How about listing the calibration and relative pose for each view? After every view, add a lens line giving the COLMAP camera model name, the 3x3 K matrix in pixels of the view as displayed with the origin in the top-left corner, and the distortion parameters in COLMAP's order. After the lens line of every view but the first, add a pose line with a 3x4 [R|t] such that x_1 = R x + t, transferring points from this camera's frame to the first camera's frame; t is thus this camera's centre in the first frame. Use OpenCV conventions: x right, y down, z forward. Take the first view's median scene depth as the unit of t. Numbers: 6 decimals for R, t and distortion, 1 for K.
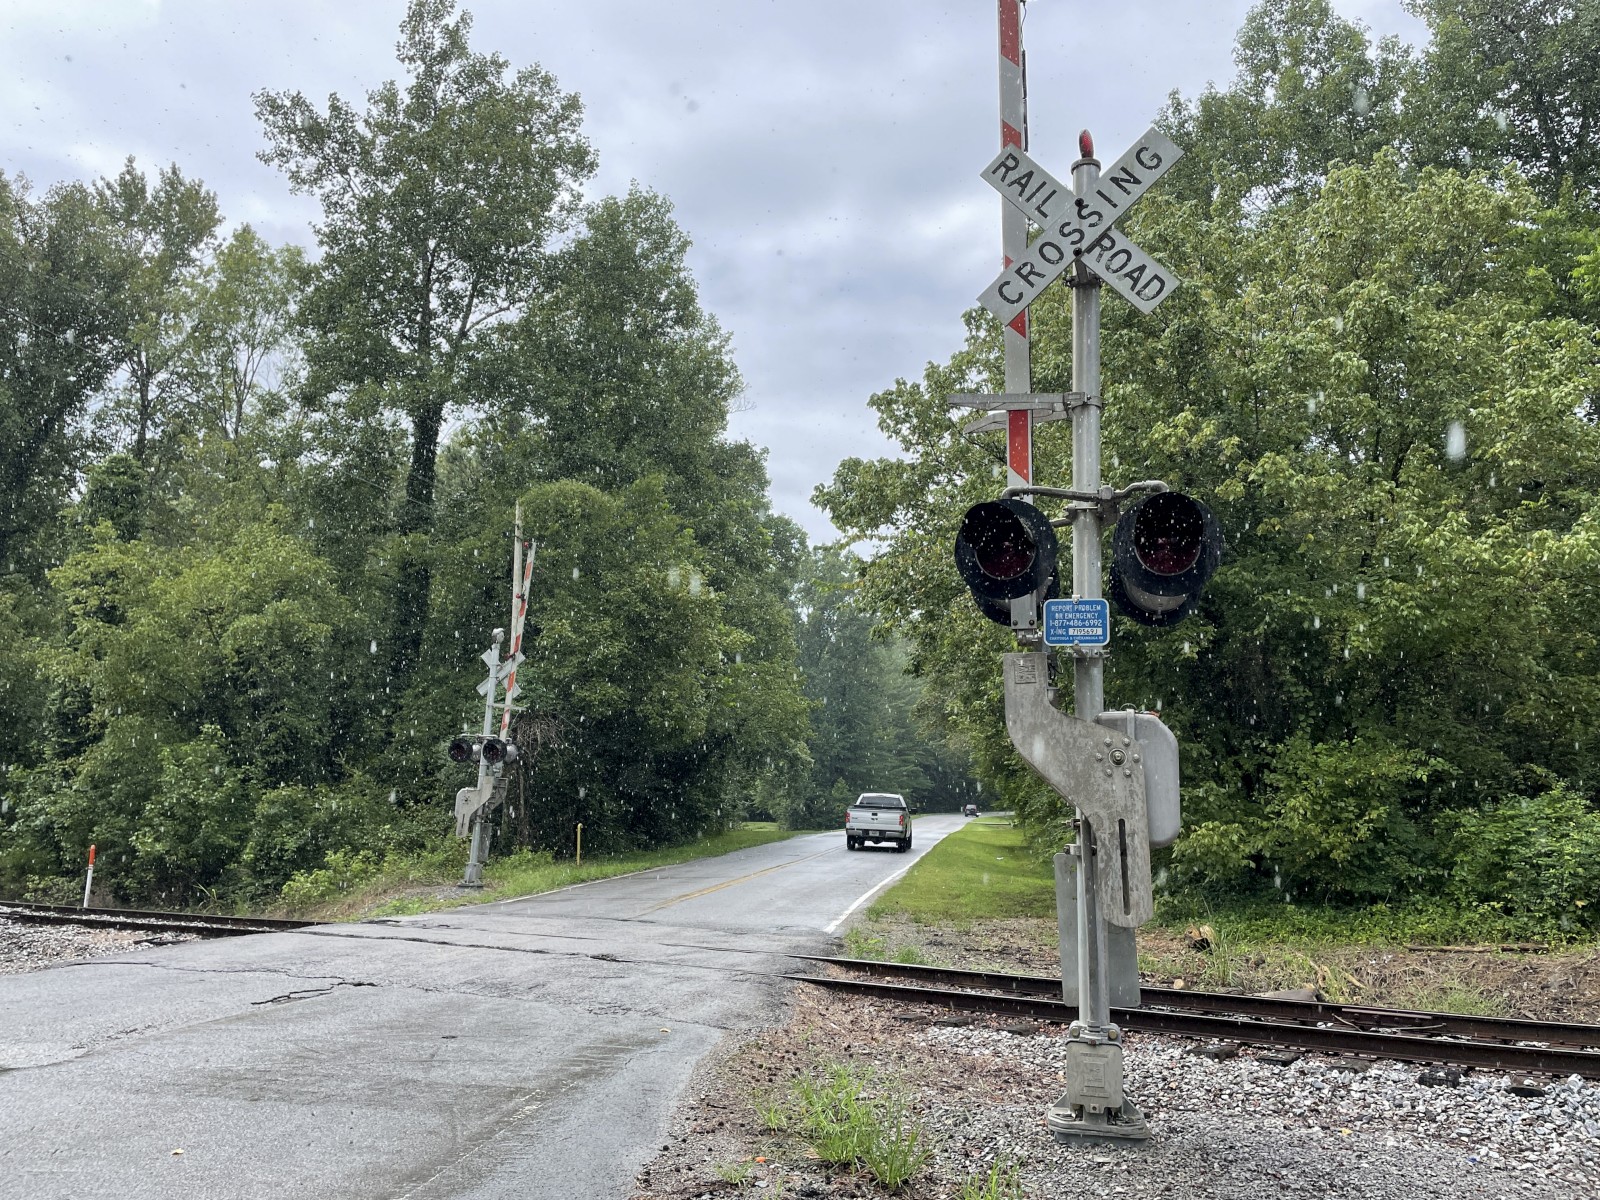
lens RADIAL K [[1485.9, 0, 784.2], [0, 1485.9, 579.8], [0, 0, 1]] dist [0.054962, 0.000000]
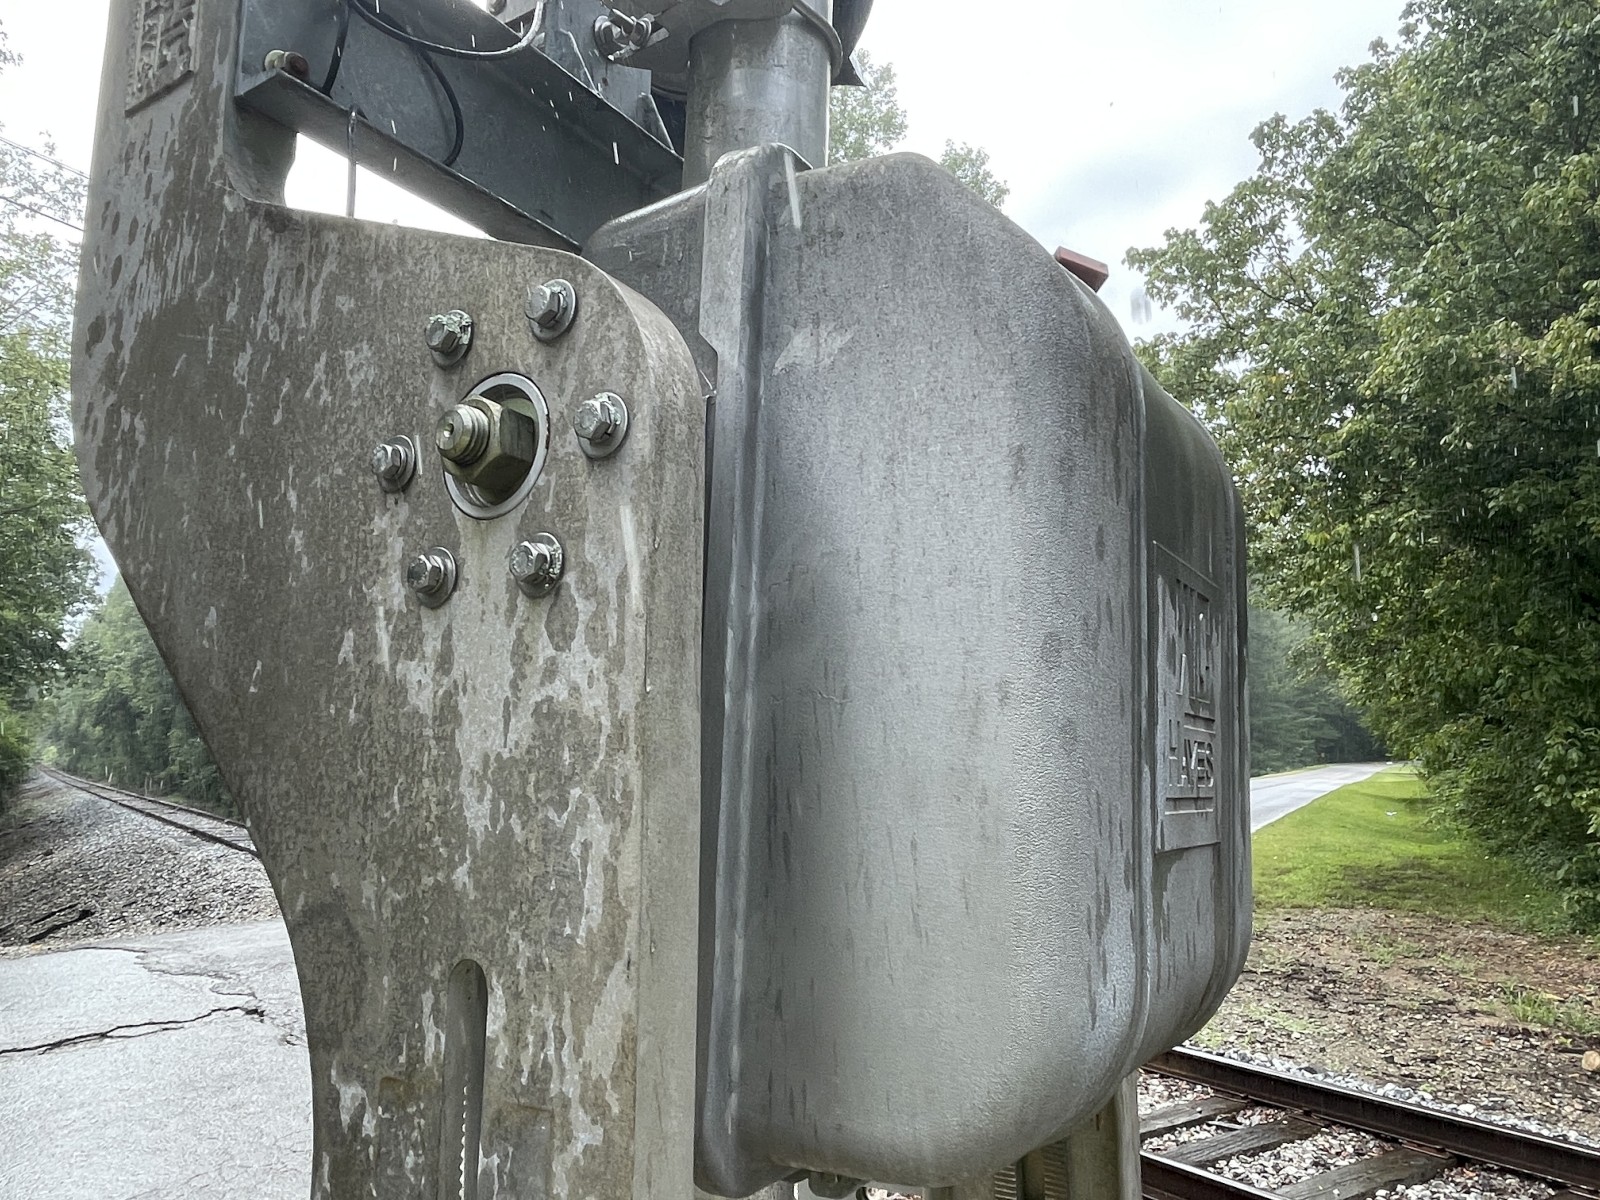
lens RADIAL K [[1085.4, 0, 871.1], [0, 1085.4, 635.3], [0, 0, 1]] dist [0.010719, -0.000493]
pose [[0.935544, -0.052192, -0.349333, 0.119620], [0.065262, 0.997536, 0.025741, 0.056763], [0.347129, -0.046880, 0.936645, 0.386345]]
